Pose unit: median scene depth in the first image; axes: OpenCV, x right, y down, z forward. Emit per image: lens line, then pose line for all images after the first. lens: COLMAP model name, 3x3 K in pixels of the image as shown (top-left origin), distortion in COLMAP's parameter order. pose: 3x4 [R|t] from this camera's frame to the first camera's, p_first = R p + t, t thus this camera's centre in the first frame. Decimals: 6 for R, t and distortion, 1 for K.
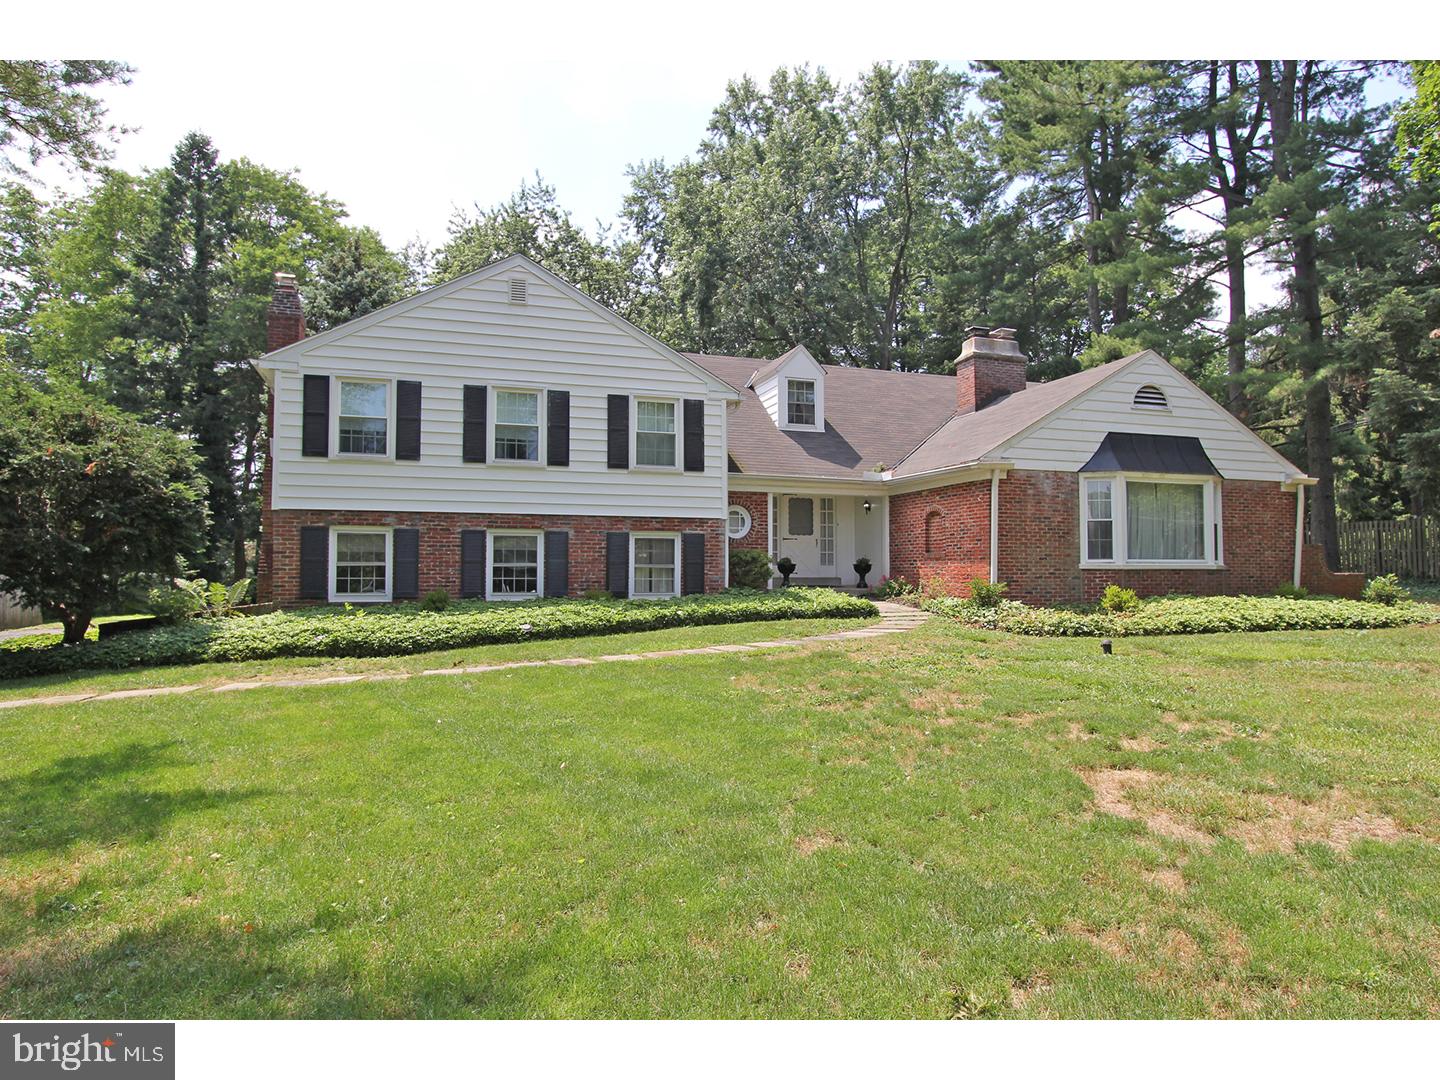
lens RADIAL K [[847.1, 0, 720.0], [0, 847.1, 540.0], [0, 0, 1]] dist [0.000193, -0.000003]
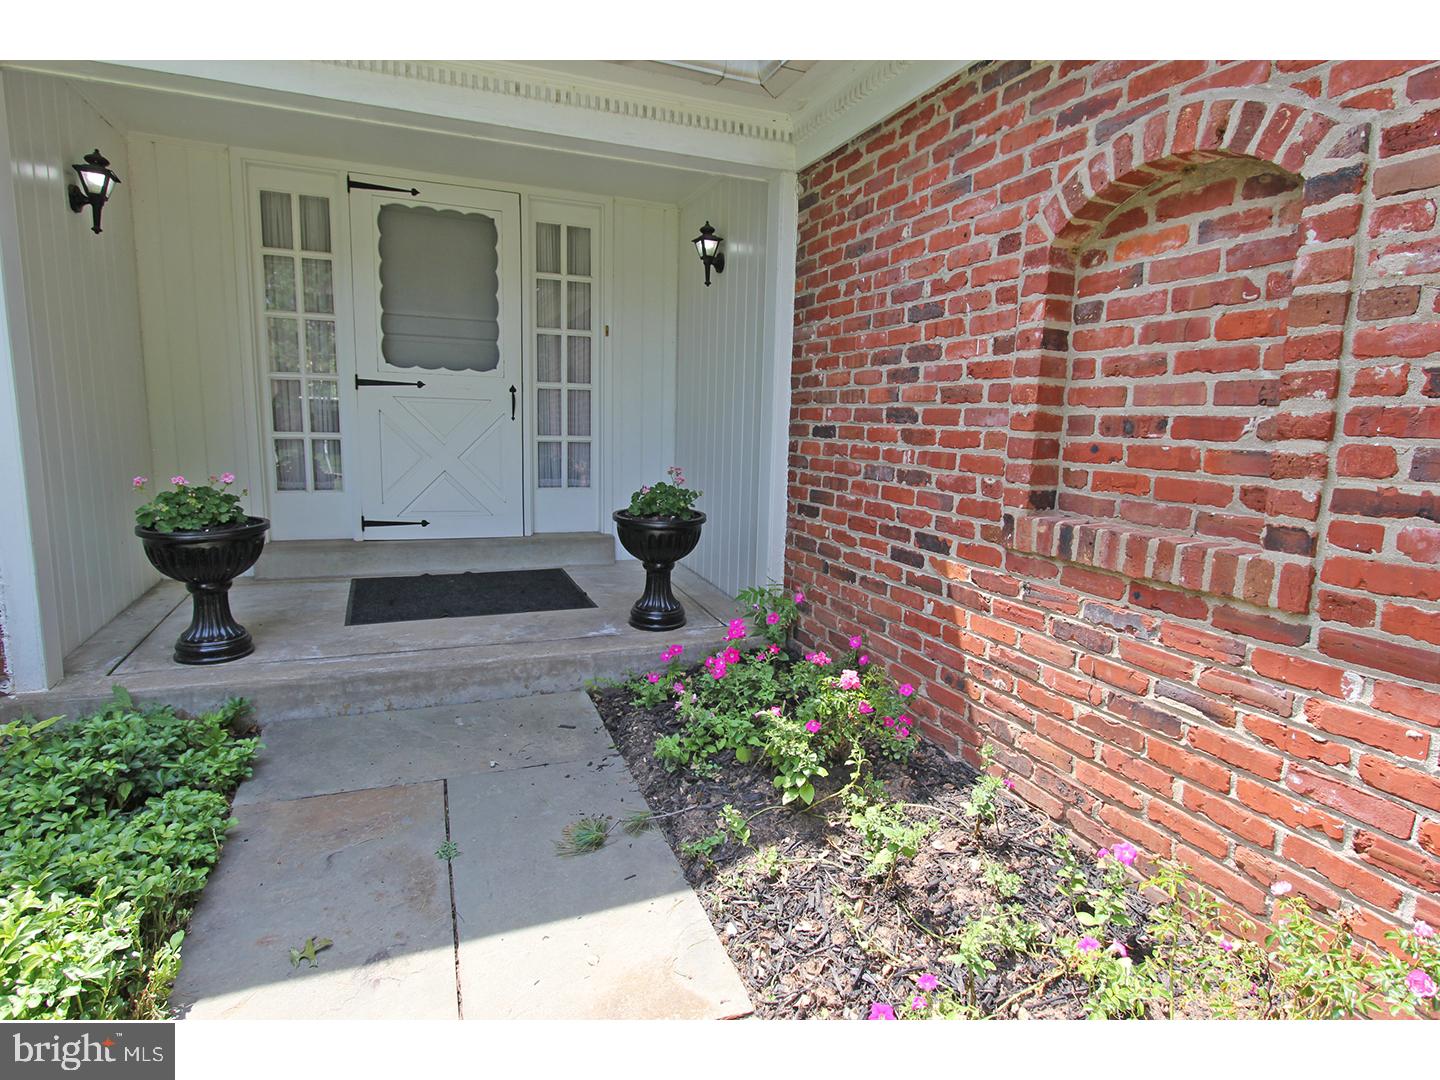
lens RADIAL K [[761.6, 0, 720.0], [0, 761.6, 540.0], [0, 0, 1]] dist [-0.001121, -0.000096]
pose [[0.997579, 0.013084, 0.068296, 0.163293], [-0.026524, 0.979483, 0.199776, -0.003419], [-0.064281, -0.201104, 0.977459, 0.780514]]
